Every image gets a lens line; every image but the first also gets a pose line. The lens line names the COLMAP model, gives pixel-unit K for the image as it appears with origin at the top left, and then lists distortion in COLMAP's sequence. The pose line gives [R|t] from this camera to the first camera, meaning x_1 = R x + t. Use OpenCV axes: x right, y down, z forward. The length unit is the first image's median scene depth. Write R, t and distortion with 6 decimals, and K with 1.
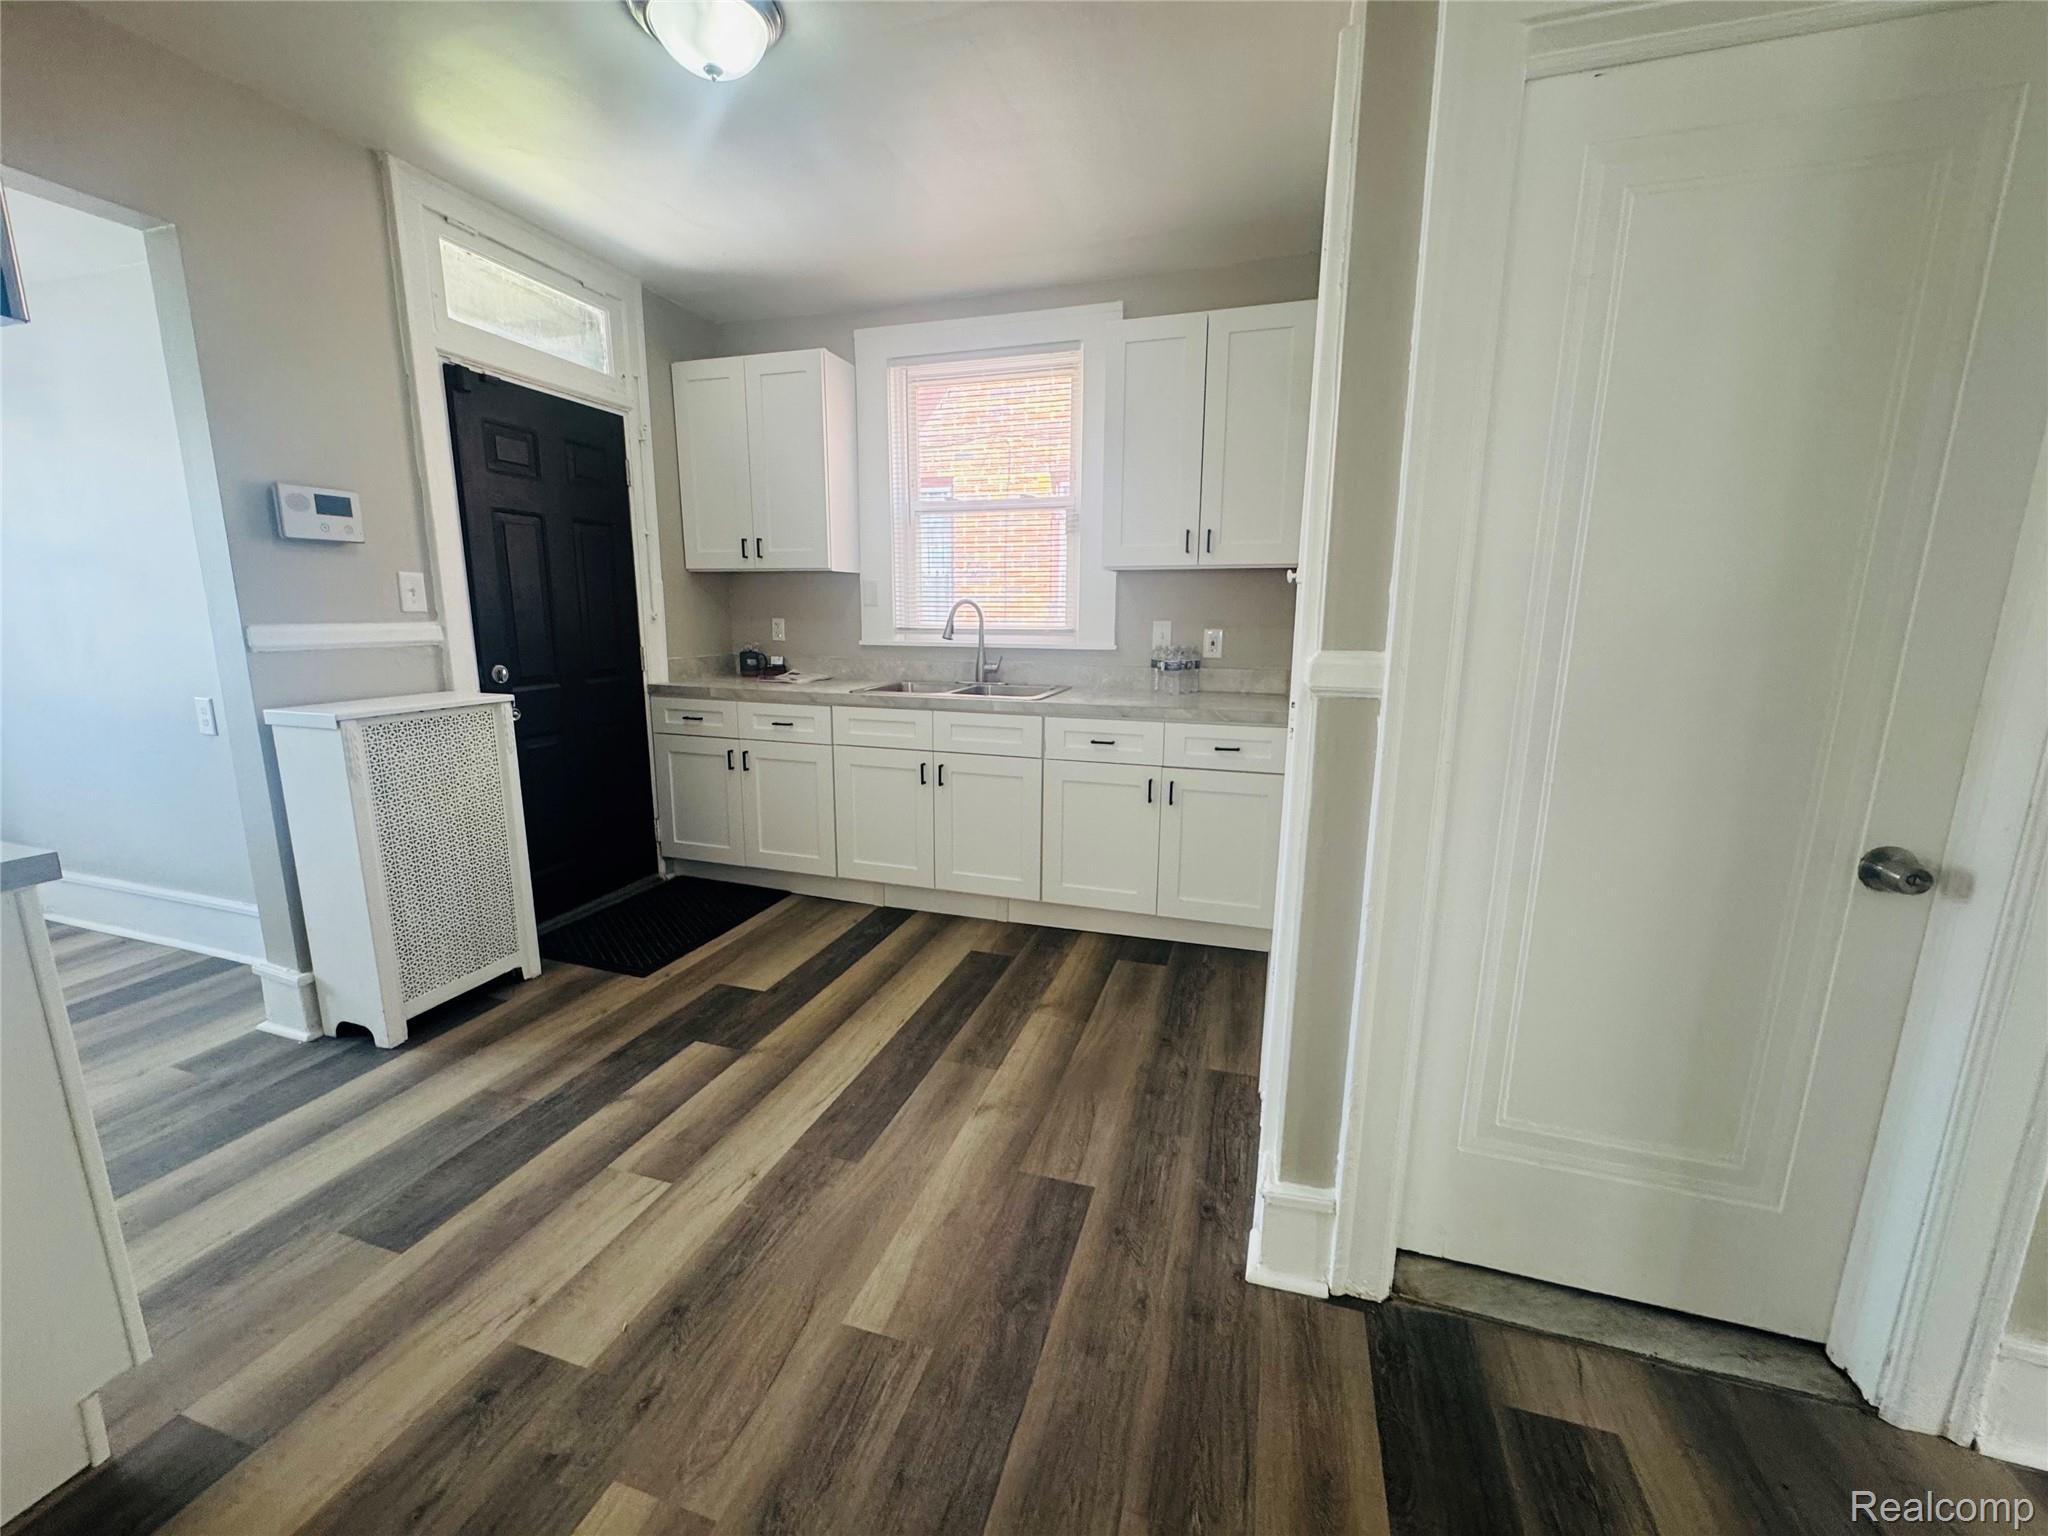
lens RADIAL K [[821.2, 0, 1017.3], [0, 821.2, 765.4], [0, 0, 1]] dist [-0.001419, 0.000516]
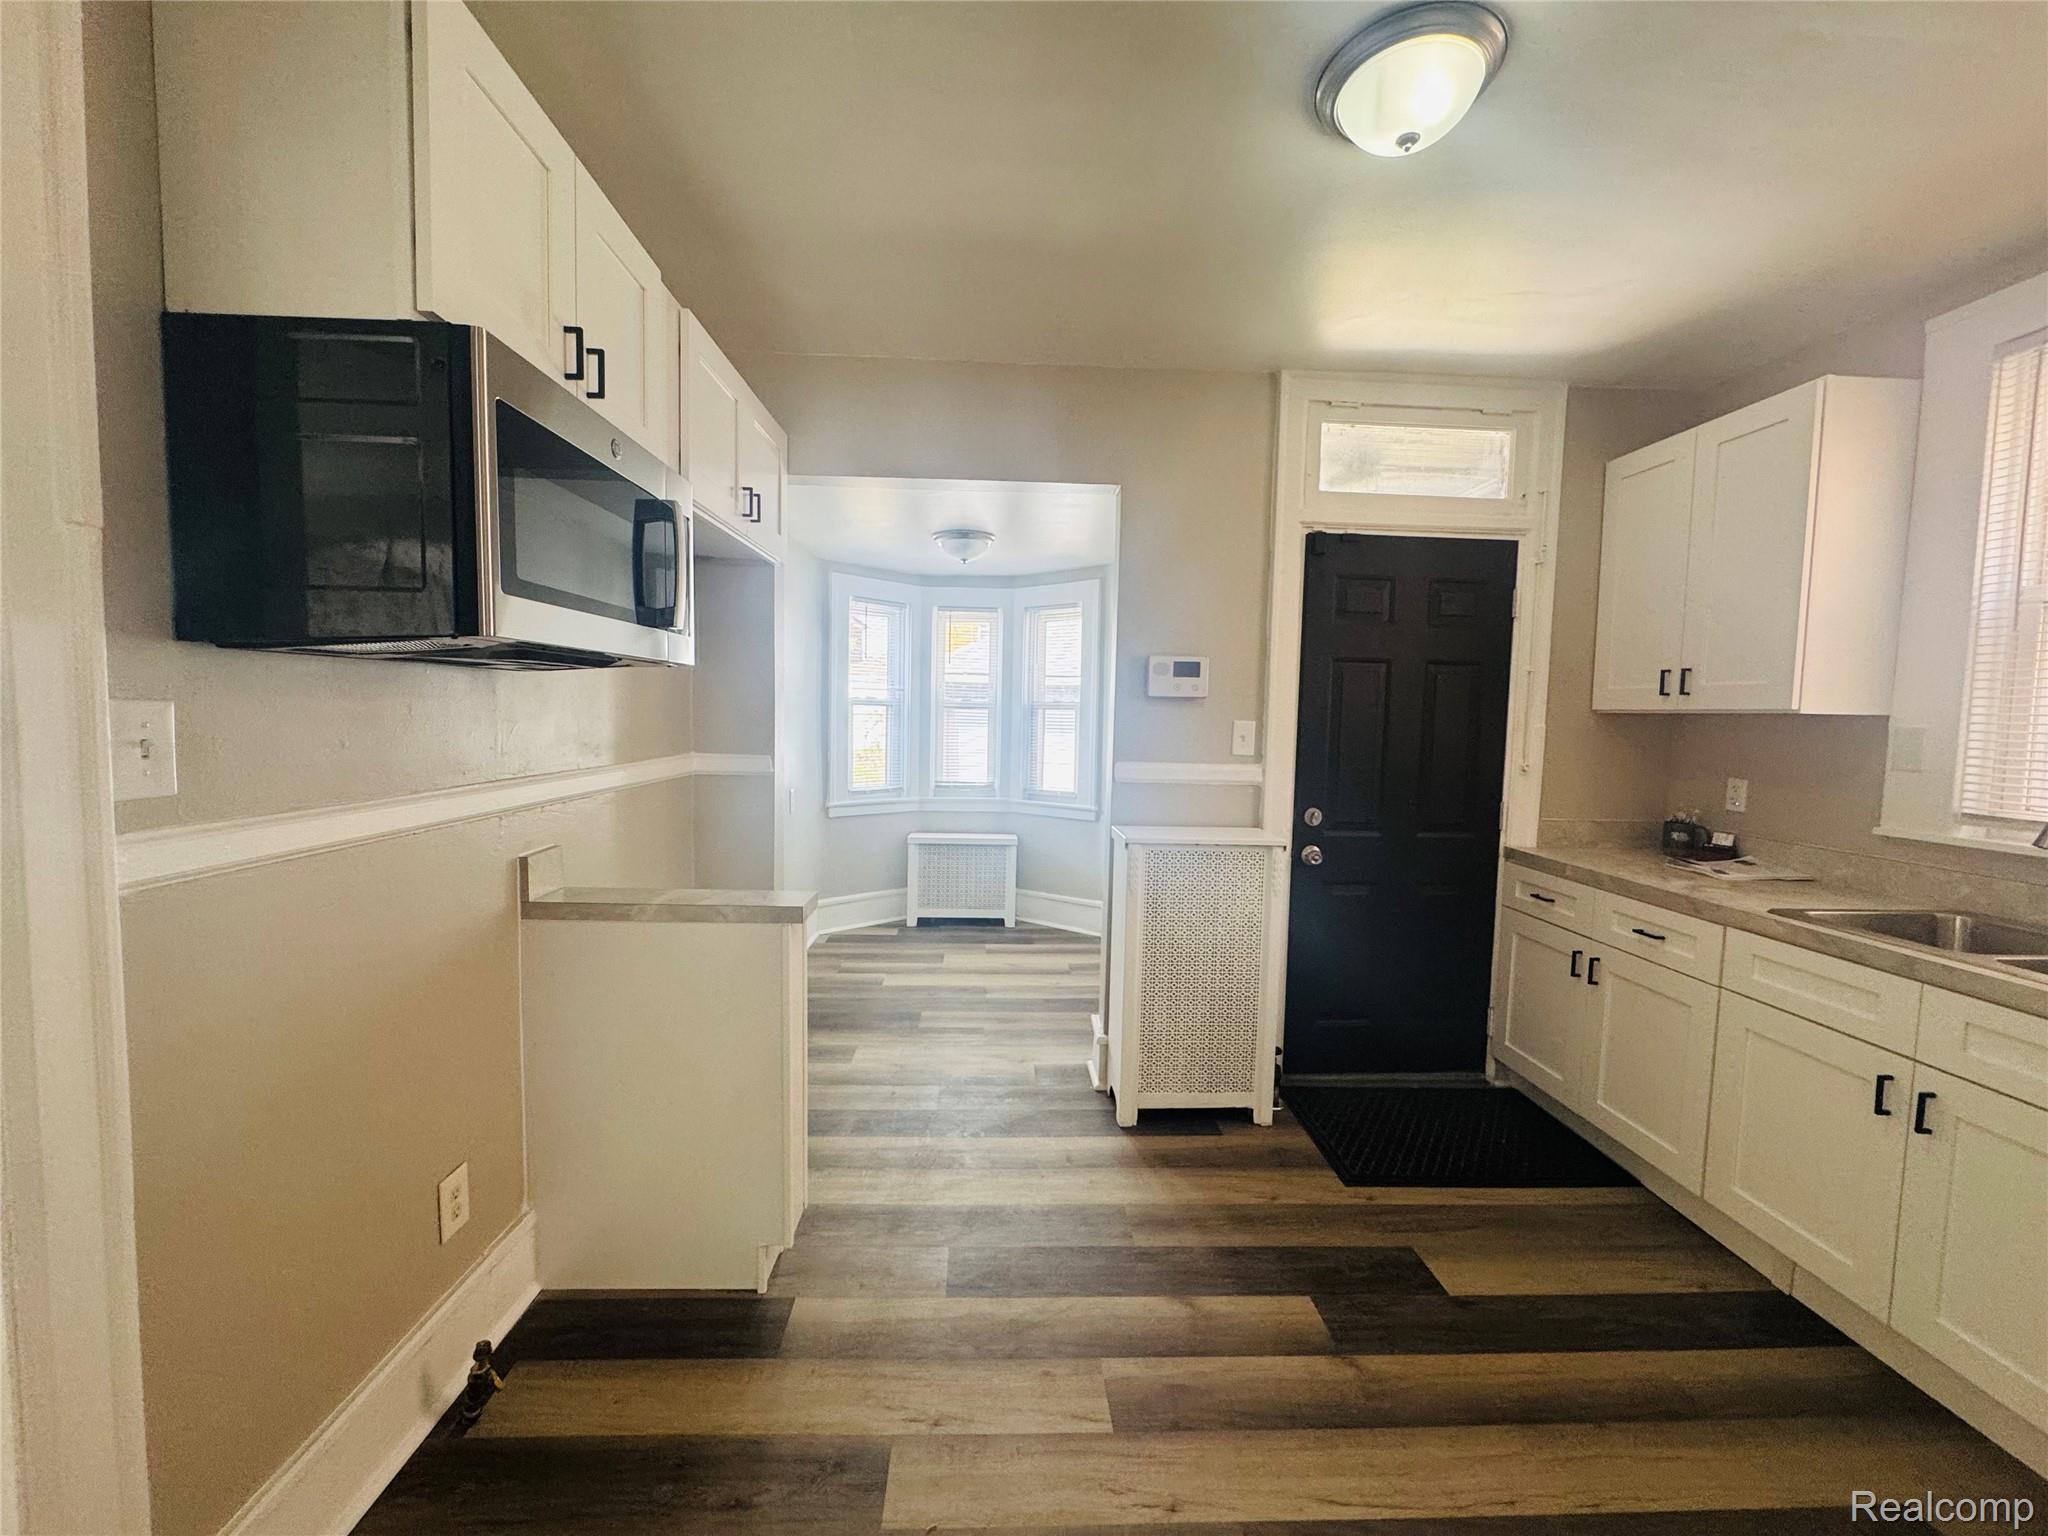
lens RADIAL K [[821.2, 0, 1025.0], [0, 821.2, 764.6], [0, 0, 1]] dist [-0.001419, 0.000516]
pose [[0.345693, 0.060632, -0.936387, 0.221319], [-0.195905, 0.980583, -0.008830, -0.107954], [0.917670, 0.186495, 0.350859, 0.339073]]
